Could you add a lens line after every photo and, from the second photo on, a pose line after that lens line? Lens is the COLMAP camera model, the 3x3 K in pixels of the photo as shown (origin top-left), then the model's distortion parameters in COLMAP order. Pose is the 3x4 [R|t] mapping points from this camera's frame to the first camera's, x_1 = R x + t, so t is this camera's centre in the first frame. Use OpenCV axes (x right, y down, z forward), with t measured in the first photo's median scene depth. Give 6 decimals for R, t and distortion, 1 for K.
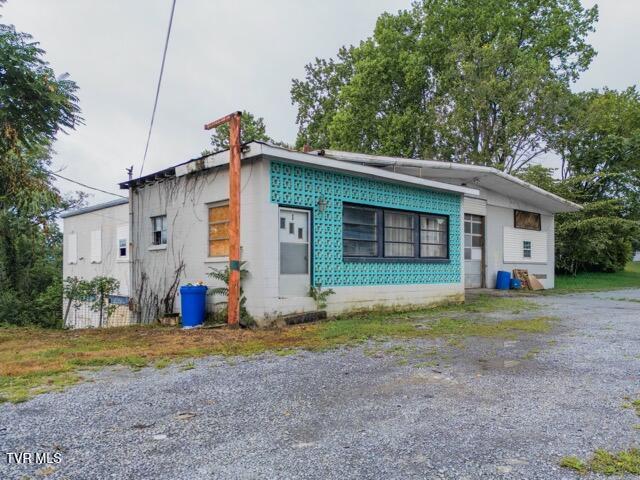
lens RADIAL K [[478.7, 0, 320.0], [0, 478.7, 240.0], [0, 0, 1]] dist [-0.001652, -0.000836]
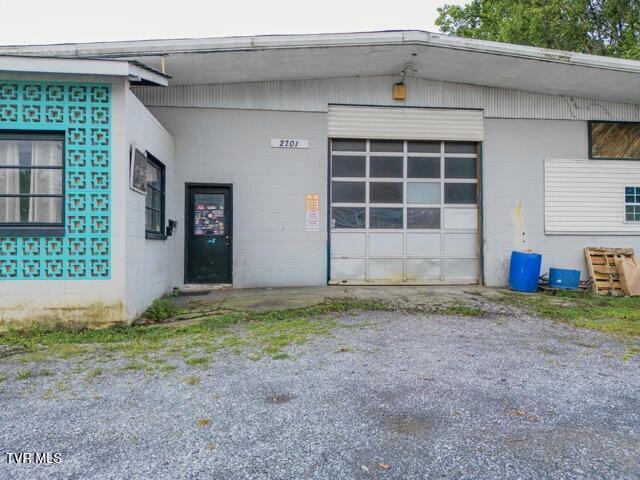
lens RADIAL K [[437.0, 0, 320.0], [0, 437.0, 240.0], [0, 0, 1]] dist [-0.000536, -0.000903]
pose [[0.821953, -0.017005, -0.569302, 0.690682], [0.039942, 0.998814, 0.027834, 0.049502], [0.568153, -0.045617, 0.821657, 0.778698]]
